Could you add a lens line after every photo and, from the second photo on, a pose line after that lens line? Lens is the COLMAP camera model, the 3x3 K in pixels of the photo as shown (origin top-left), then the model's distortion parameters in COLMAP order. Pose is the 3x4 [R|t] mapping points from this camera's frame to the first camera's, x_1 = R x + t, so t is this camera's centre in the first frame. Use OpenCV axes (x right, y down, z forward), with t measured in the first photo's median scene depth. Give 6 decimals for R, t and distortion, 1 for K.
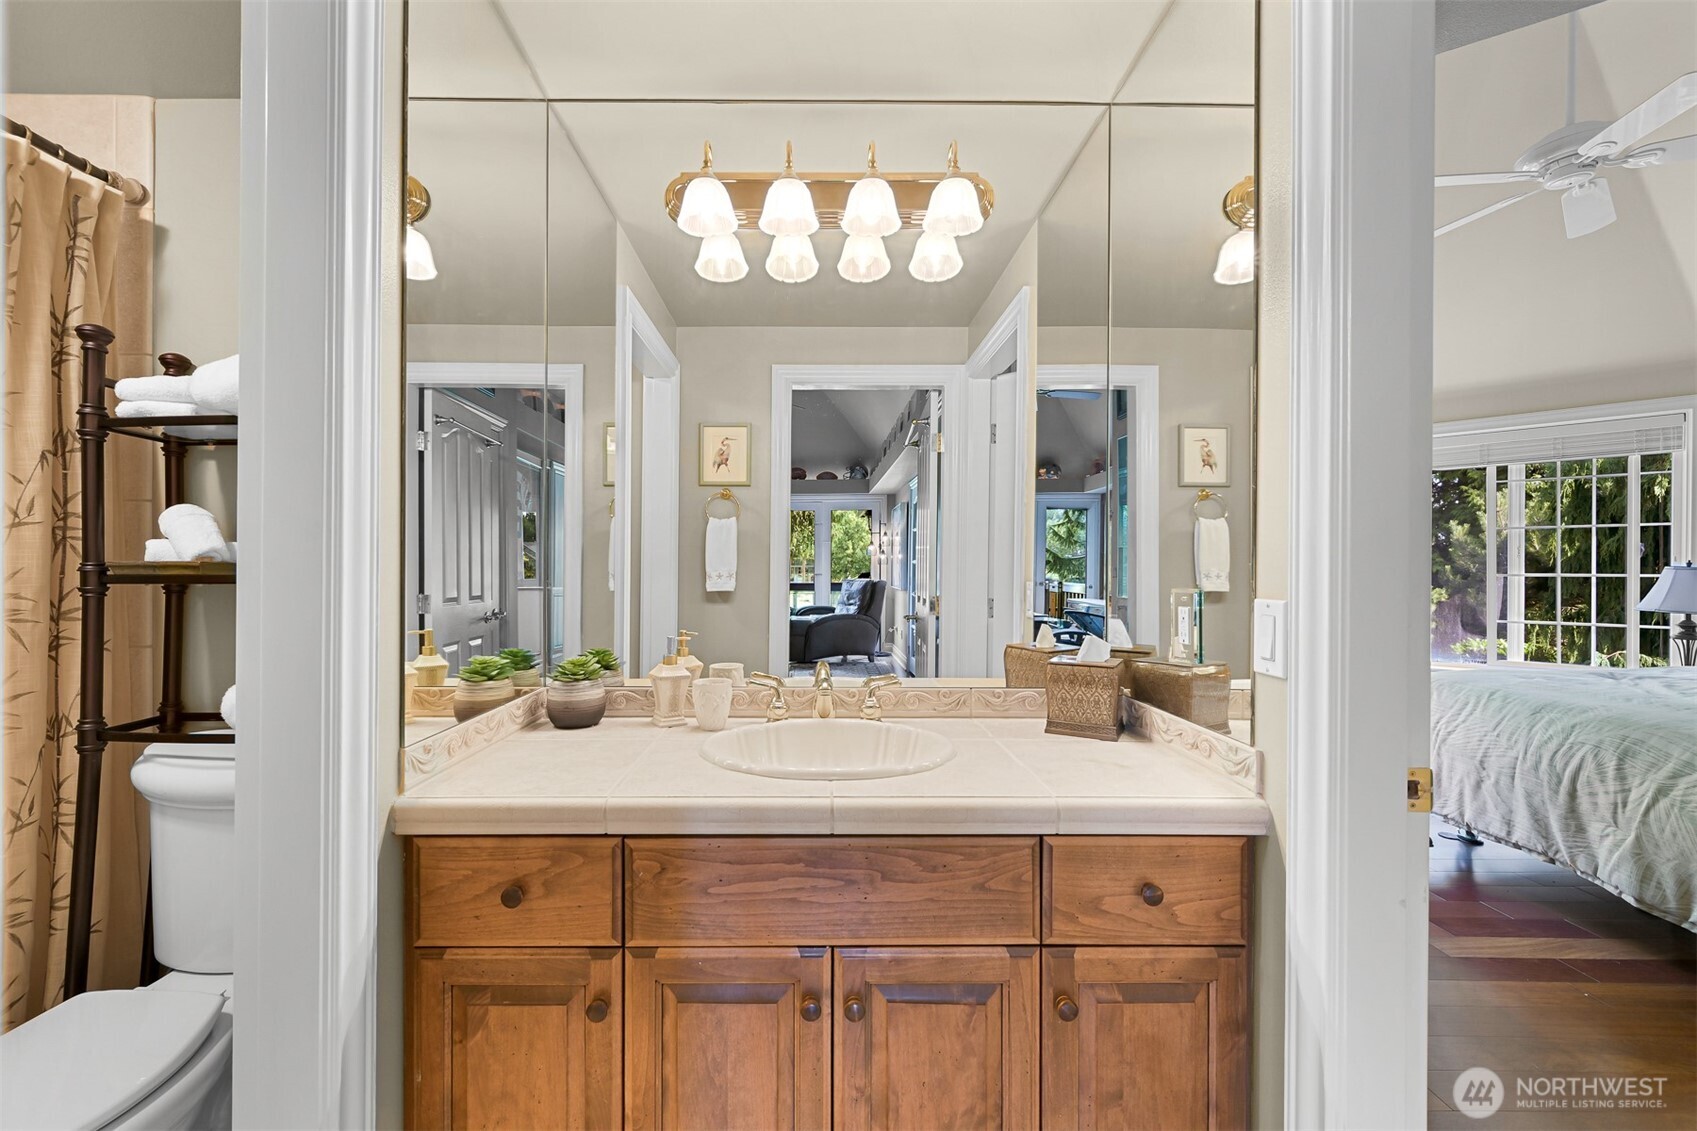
lens RADIAL K [[667.6, 0, 839.4], [0, 667.6, 563.3], [0, 0, 1]] dist [-0.001749, 0.000826]
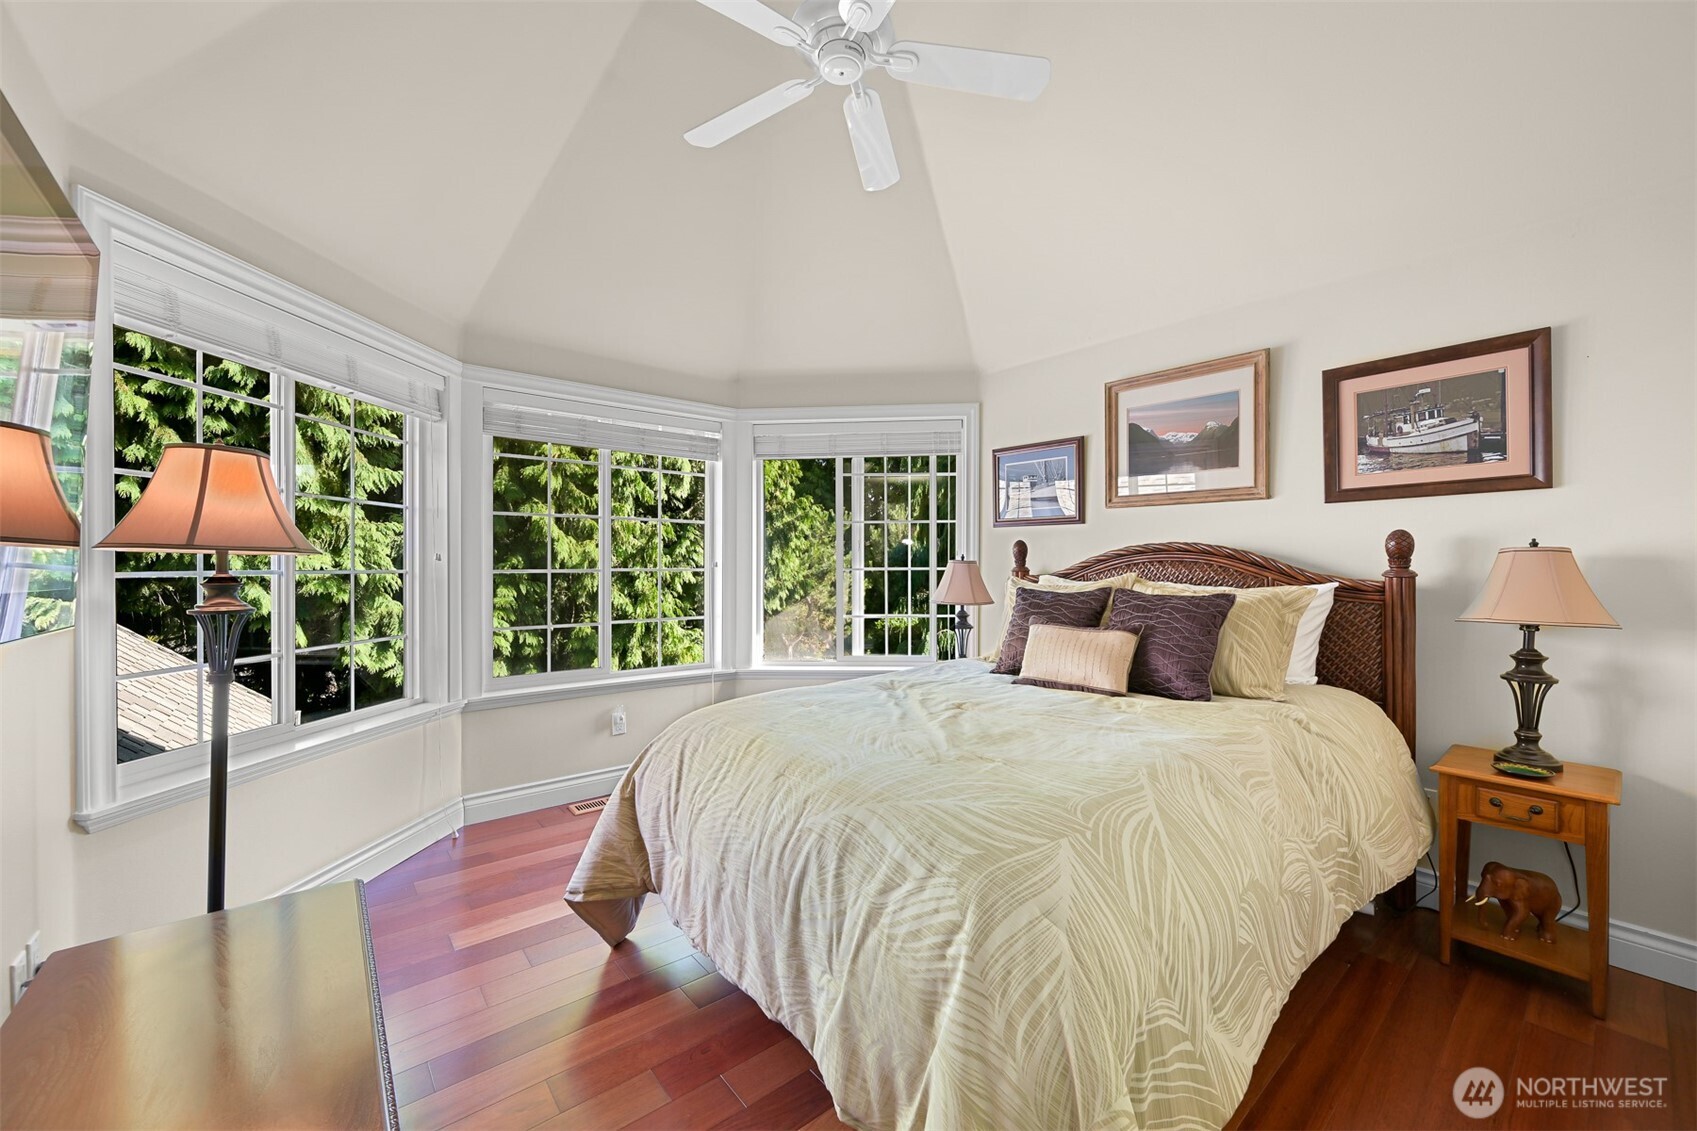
lens RADIAL K [[667.6, 0, 853.0], [0, 667.6, 562.7], [0, 0, 1]] dist [-0.001749, 0.000826]
pose [[0.765804, -0.003840, 0.643062, 0.696140], [0.001712, 0.999991, 0.003932, 0.006948], [-0.643071, -0.001910, 0.765804, 0.454493]]
